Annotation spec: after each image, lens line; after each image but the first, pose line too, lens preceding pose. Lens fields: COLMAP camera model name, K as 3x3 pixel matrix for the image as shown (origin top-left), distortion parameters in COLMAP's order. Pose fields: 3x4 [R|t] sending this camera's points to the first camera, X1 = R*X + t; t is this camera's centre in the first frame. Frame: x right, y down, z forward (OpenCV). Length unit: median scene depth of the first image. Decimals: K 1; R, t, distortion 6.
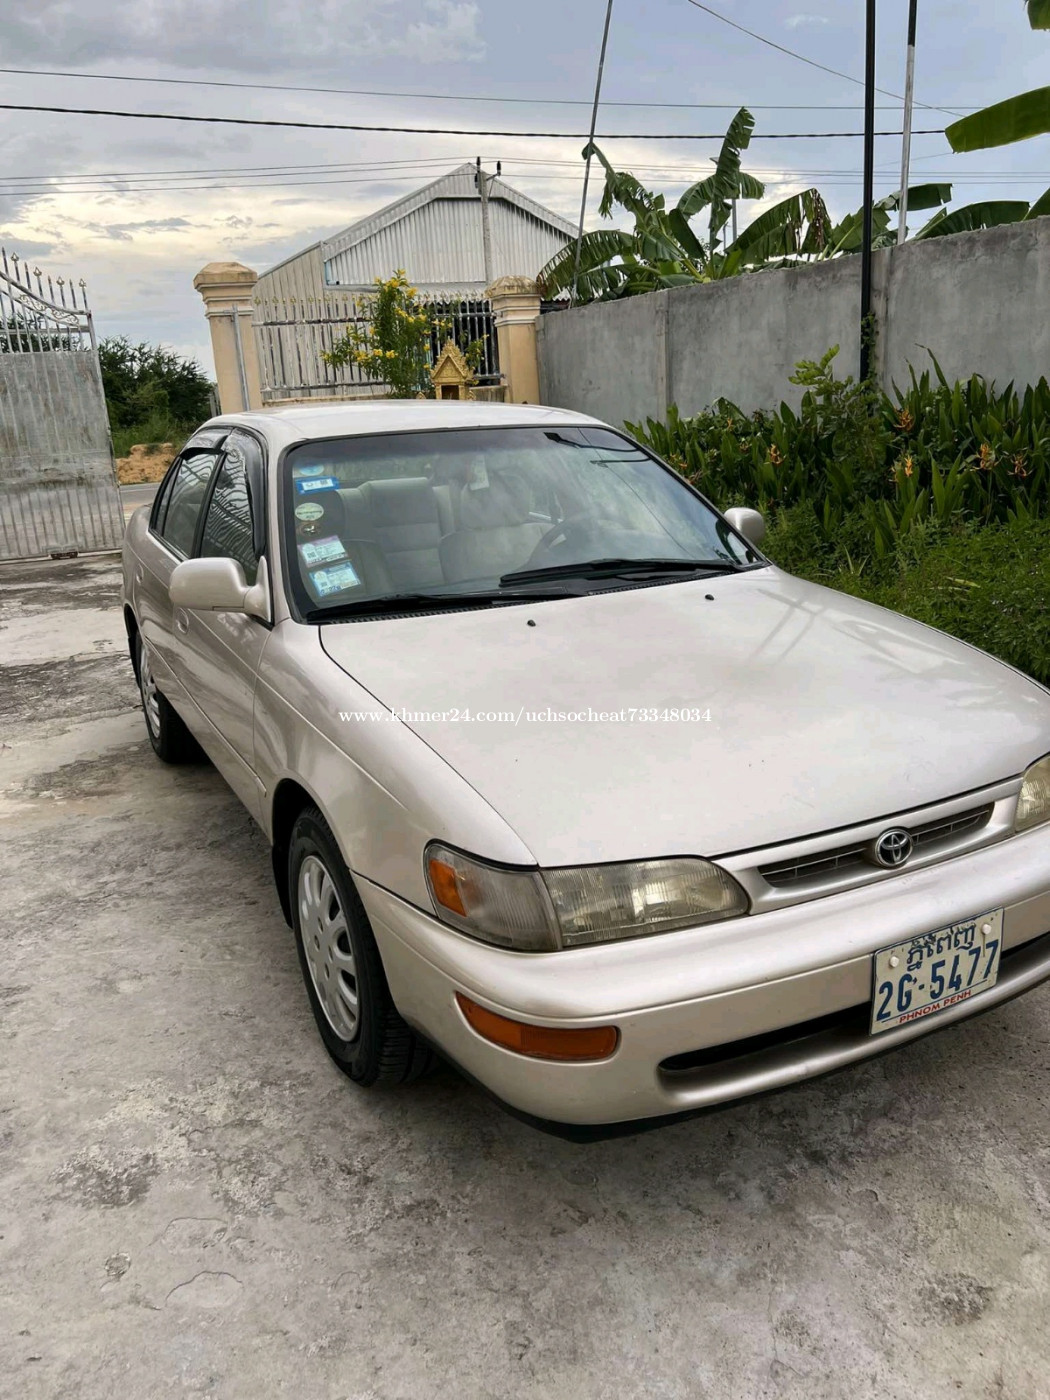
lens RADIAL K [[1086.5, 0, 523.0], [0, 1086.5, 699.6], [0, 0, 1]] dist [0.030725, 0.004782]
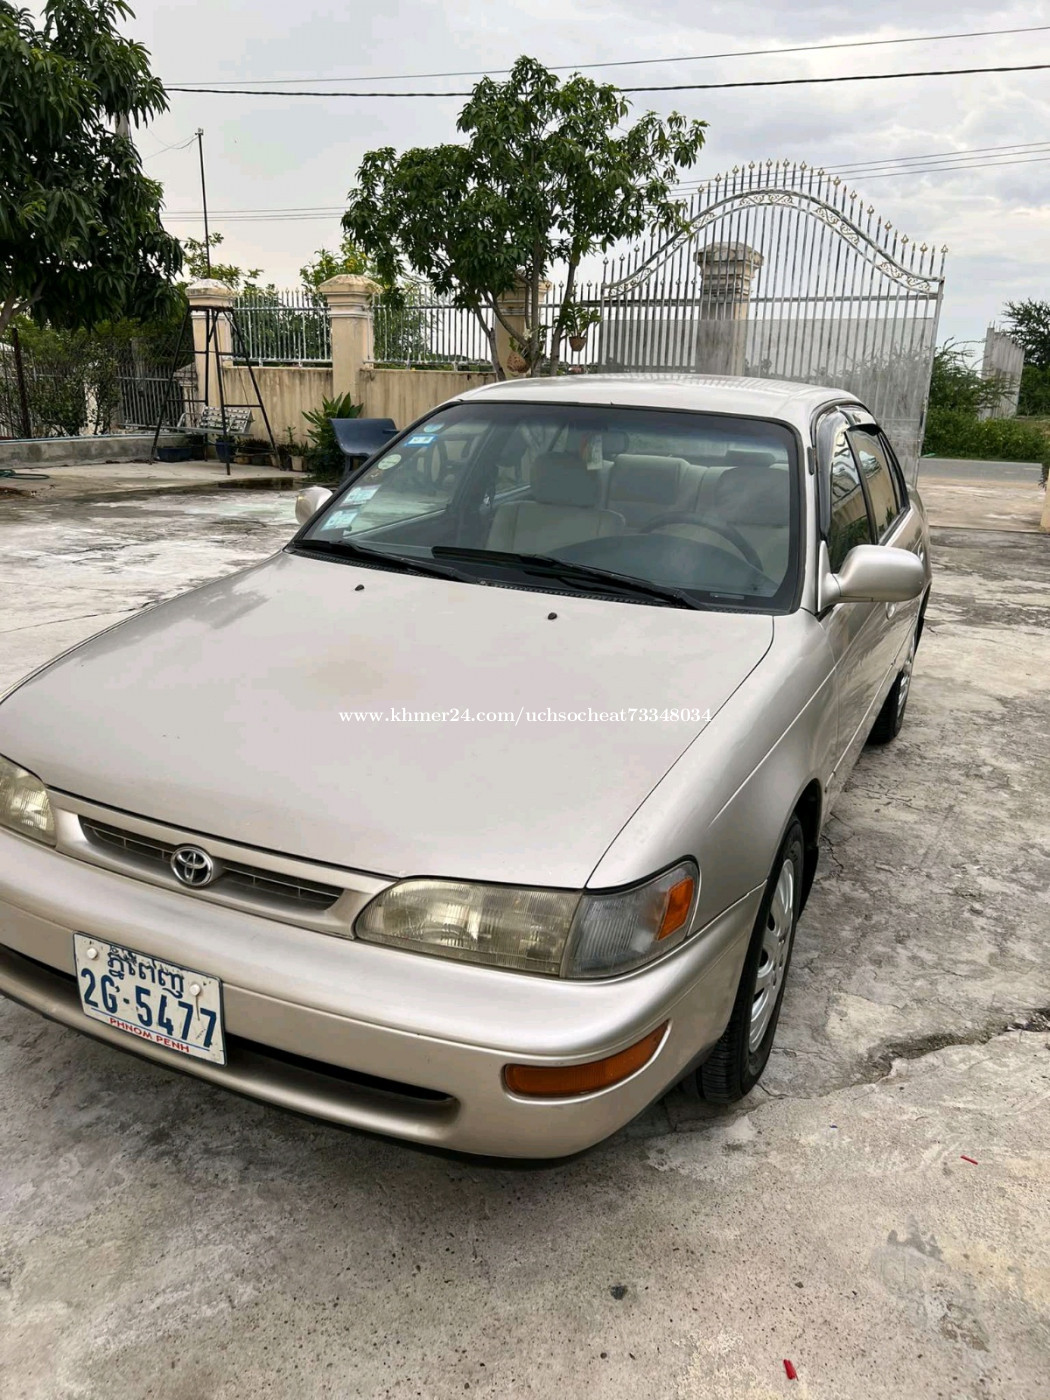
lens RADIAL K [[1086.5, 0, 520.2], [0, 1086.5, 705.1], [0, 0, 1]] dist [0.030725, 0.004782]
pose [[0.587392, 0.304417, -0.749867, 0.626555], [-0.280124, 0.945762, 0.164513, -0.122663], [0.759277, 0.113422, 0.640807, 0.321935]]
